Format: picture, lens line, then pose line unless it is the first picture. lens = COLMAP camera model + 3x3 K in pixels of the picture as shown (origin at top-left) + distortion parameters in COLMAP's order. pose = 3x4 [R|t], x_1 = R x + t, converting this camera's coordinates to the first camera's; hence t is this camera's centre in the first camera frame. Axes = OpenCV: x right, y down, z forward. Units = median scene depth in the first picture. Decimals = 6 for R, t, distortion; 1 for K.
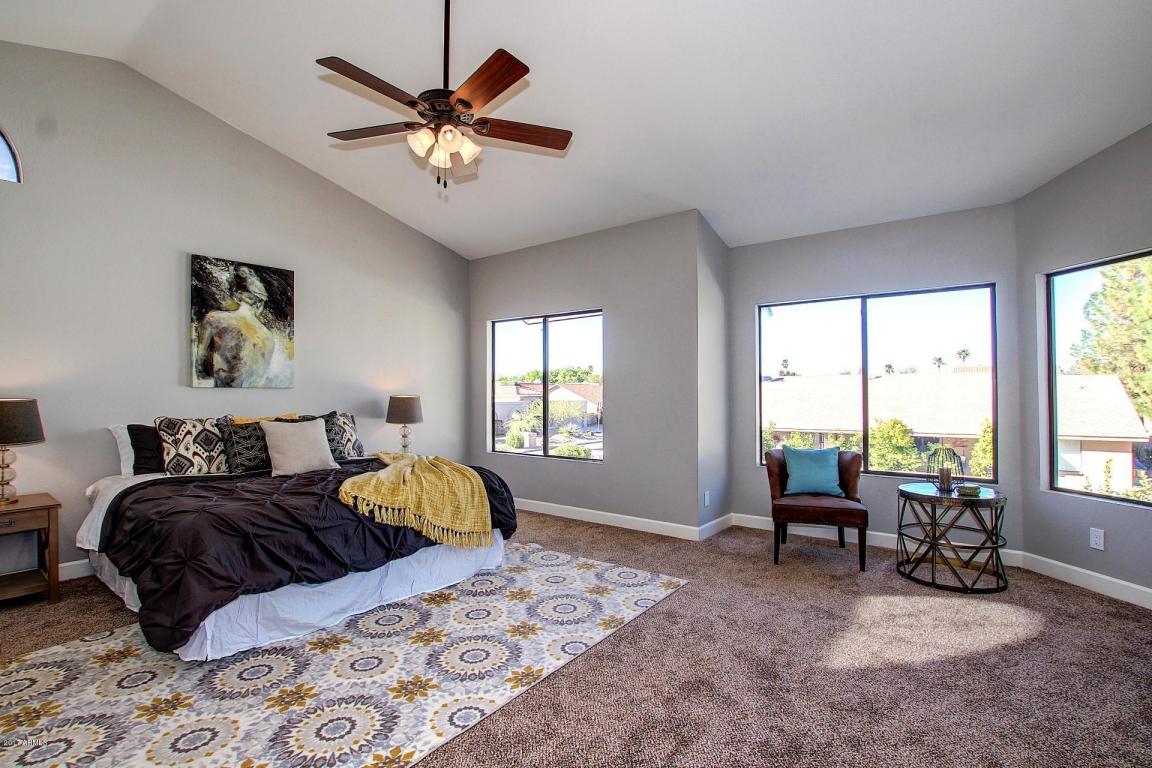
lens RADIAL K [[538.1, 0, 576.0], [0, 538.1, 384.0], [0, 0, 1]] dist [-0.024432, 0.000567]
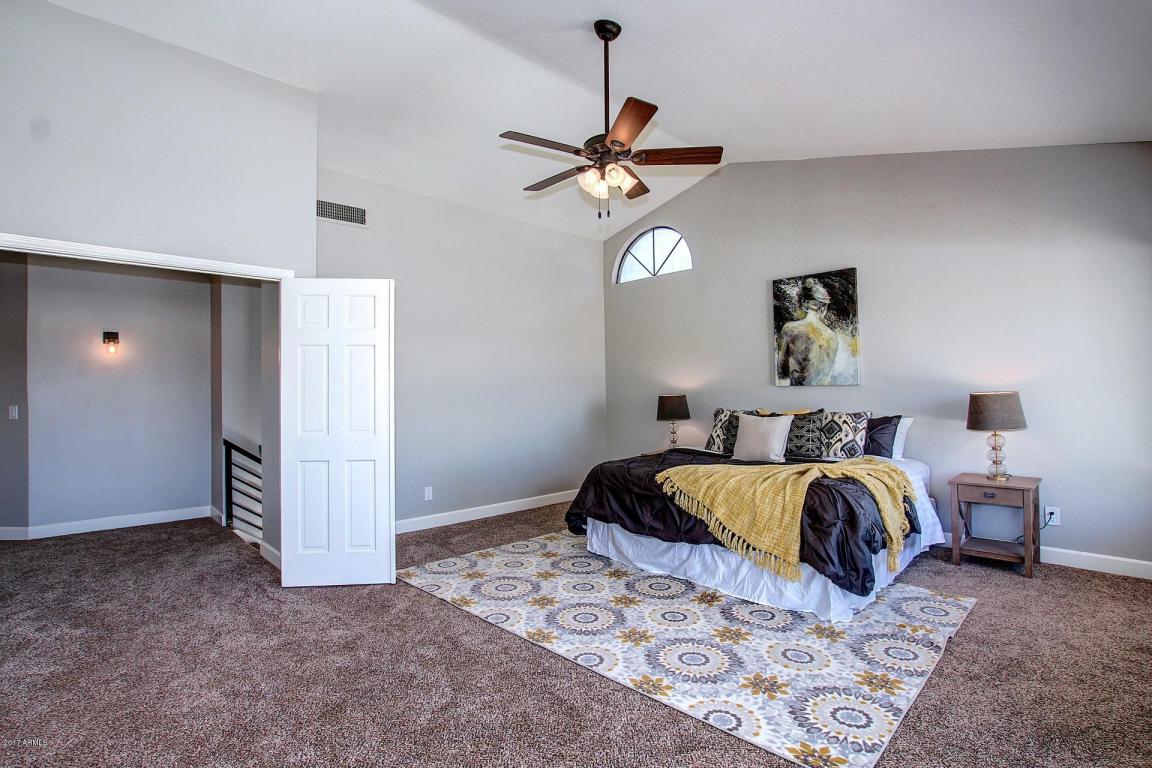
lens RADIAL K [[538.1, 0, 576.0], [0, 538.1, 384.0], [0, 0, 1]] dist [-0.024432, 0.000567]
pose [[-0.126126, -0.012885, -0.991931, 0.590168], [0.025804, 0.999535, -0.016265, 0.009525], [0.991679, -0.027647, -0.125735, 0.685020]]
